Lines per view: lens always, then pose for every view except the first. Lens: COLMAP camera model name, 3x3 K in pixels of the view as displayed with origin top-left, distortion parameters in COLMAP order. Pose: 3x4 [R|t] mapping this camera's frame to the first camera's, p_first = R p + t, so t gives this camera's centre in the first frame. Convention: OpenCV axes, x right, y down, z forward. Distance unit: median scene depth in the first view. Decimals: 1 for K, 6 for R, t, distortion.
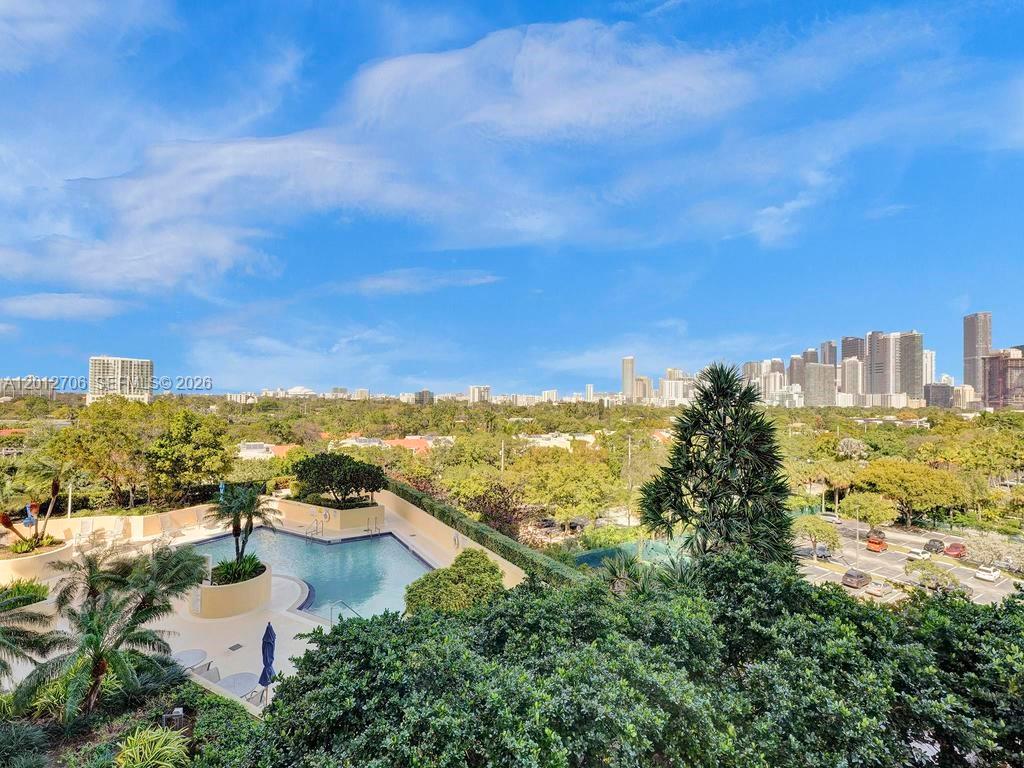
lens RADIAL K [[457.5, 0, 506.4], [0, 457.5, 386.8], [0, 0, 1]] dist [0.001357, 0.000707]
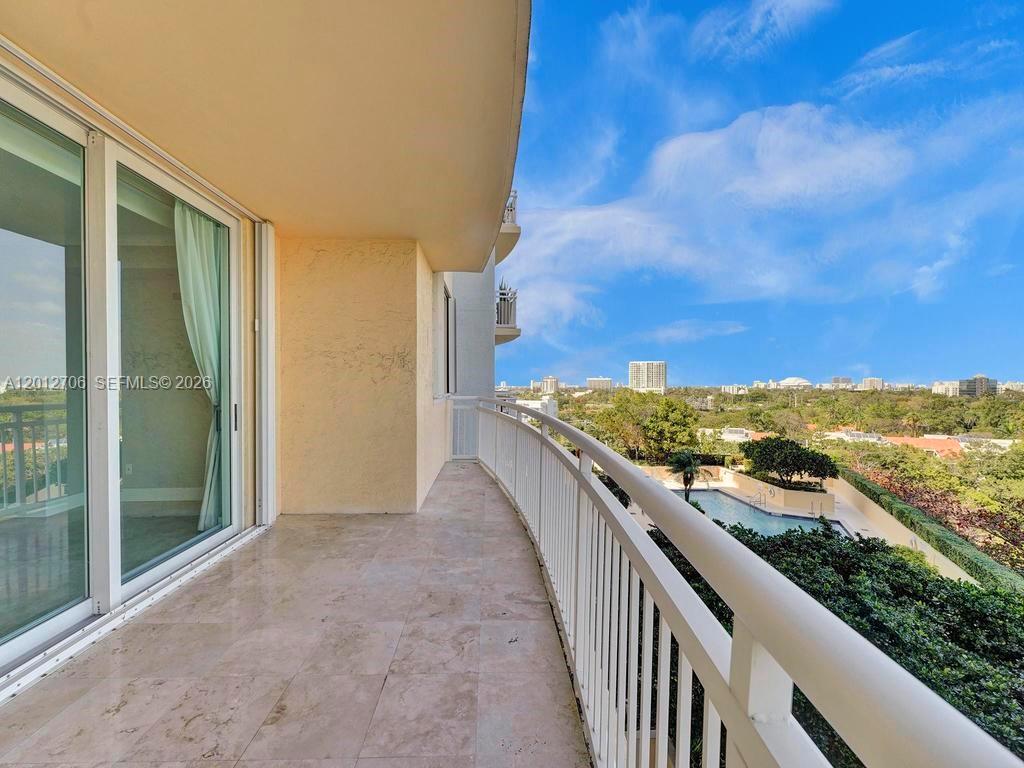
lens RADIAL K [[409.8, 0, 505.7], [0, 409.8, 387.0], [0, 0, 1]] dist [0.001308, 0.000633]
pose [[0.510320, -0.013984, -0.859871, 0.139159], [0.029653, 0.999559, 0.001343, 0.000221], [0.859473, -0.026183, 0.510510, -0.075439]]
